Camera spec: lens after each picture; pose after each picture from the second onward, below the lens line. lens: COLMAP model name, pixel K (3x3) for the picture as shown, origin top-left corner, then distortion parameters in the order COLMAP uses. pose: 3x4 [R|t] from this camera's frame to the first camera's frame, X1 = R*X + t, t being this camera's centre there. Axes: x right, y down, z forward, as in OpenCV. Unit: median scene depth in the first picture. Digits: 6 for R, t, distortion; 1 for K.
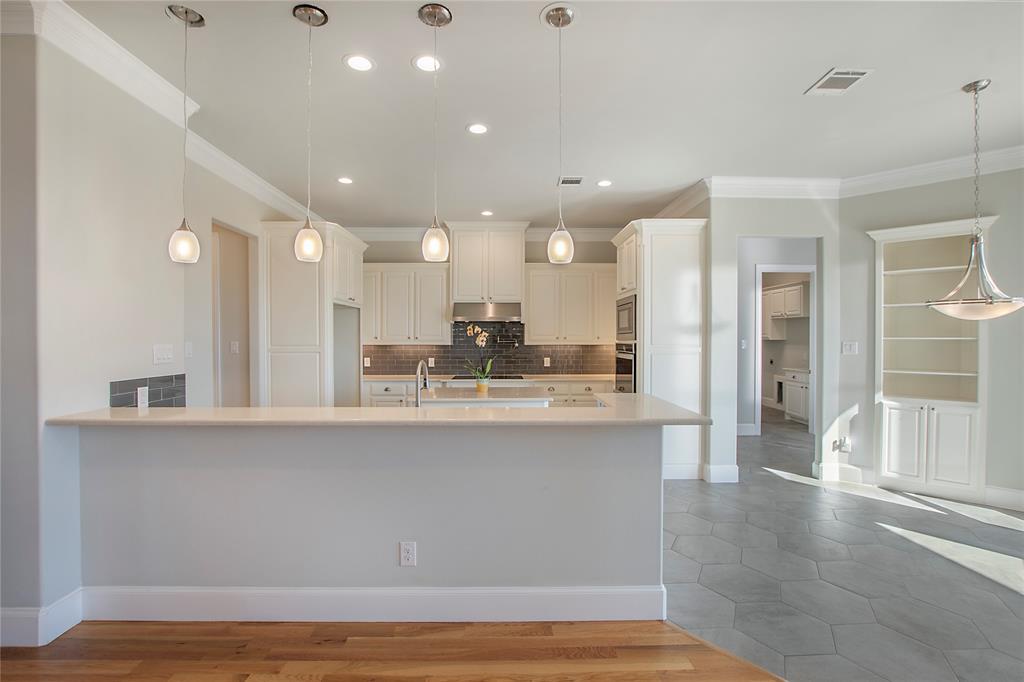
lens RADIAL K [[464.5, 0, 512.0], [0, 464.5, 341.0], [0, 0, 1]] dist [-0.023415, 0.000506]
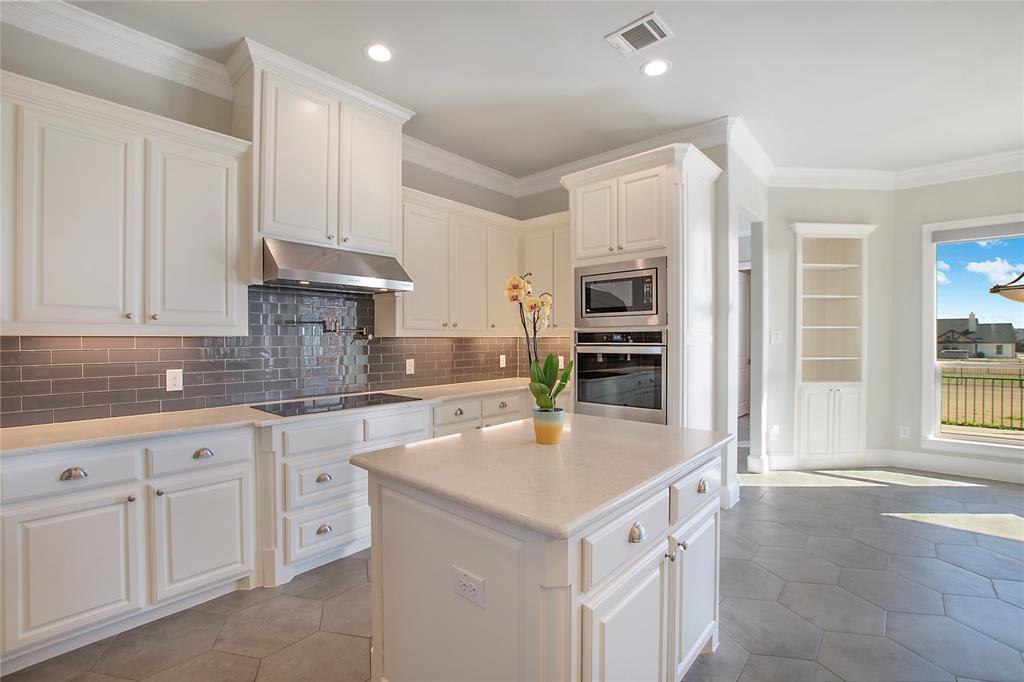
lens RADIAL K [[450.5, 0, 512.0], [0, 450.5, 341.0], [0, 0, 1]] dist [-0.028705, 0.000706]
pose [[0.679502, -0.004954, 0.733657, -0.353258], [0.006276, 0.999980, 0.000940, 0.018580], [-0.733647, 0.003965, 0.679519, 0.715063]]
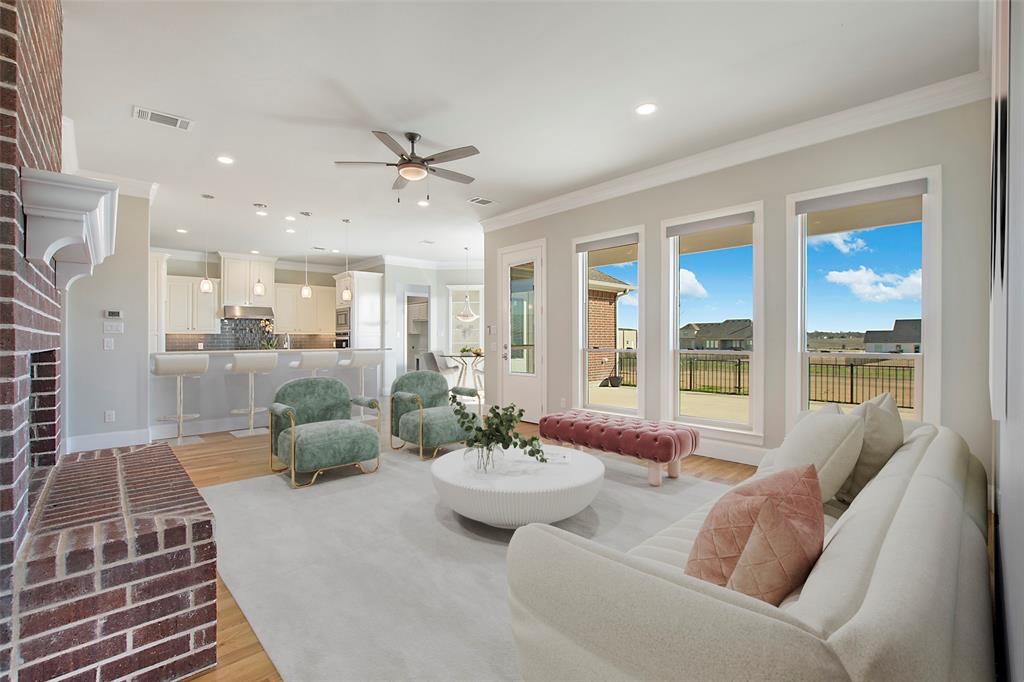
lens RADIAL K [[450.5, 0, 512.0], [0, 450.5, 341.0], [0, 0, 1]] dist [-0.028705, 0.000706]
pose [[0.753393, -0.004308, 0.657556, -0.486848], [0.007485, 0.999970, -0.002025, 0.056269], [-0.657528, 0.006447, 0.753403, -0.942008]]
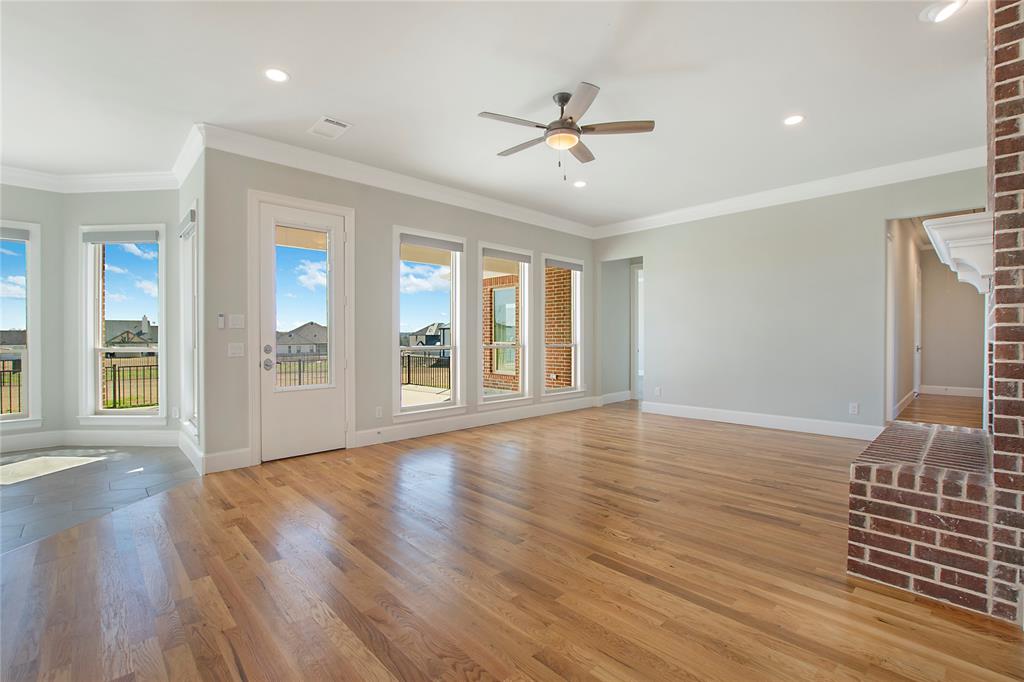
lens RADIAL K [[450.5, 0, 512.0], [0, 450.5, 341.0], [0, 0, 1]] dist [-0.028705, 0.000706]
pose [[-0.673640, -0.003086, 0.739053, -0.549738], [0.008874, 0.999885, 0.012263, 0.049313], [-0.739006, 0.014819, -0.673535, 0.333876]]
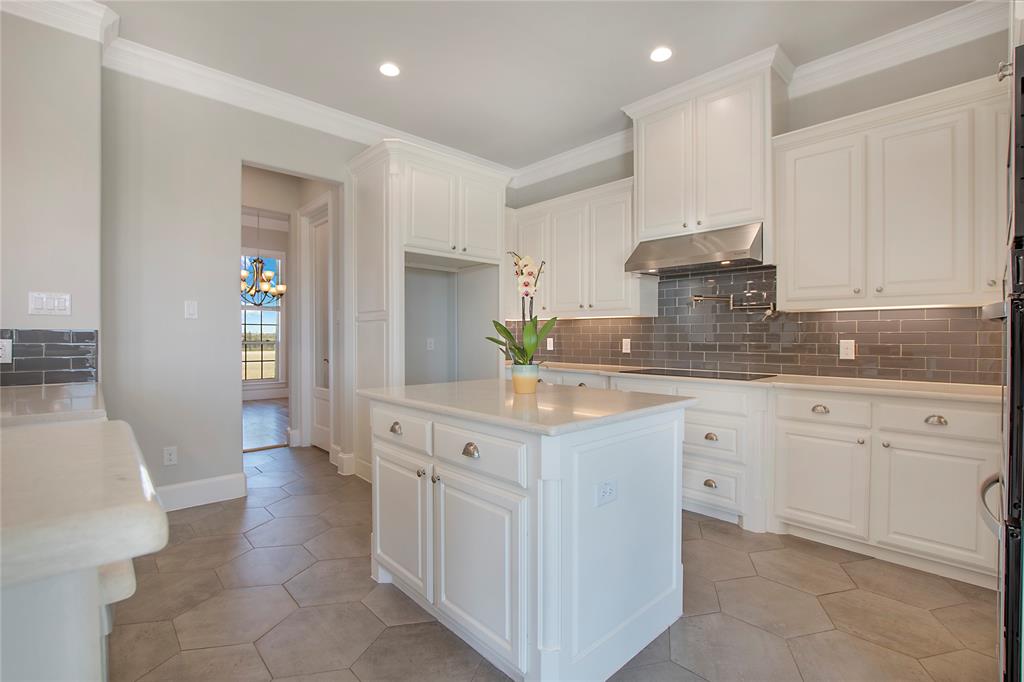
lens RADIAL K [[450.5, 0, 512.0], [0, 450.5, 341.0], [0, 0, 1]] dist [-0.028705, 0.000706]
pose [[0.664450, 0.008699, -0.747283, 0.249613], [-0.007000, 0.999961, 0.005417, 0.051641], [0.747300, 0.001632, 0.664484, 0.655393]]
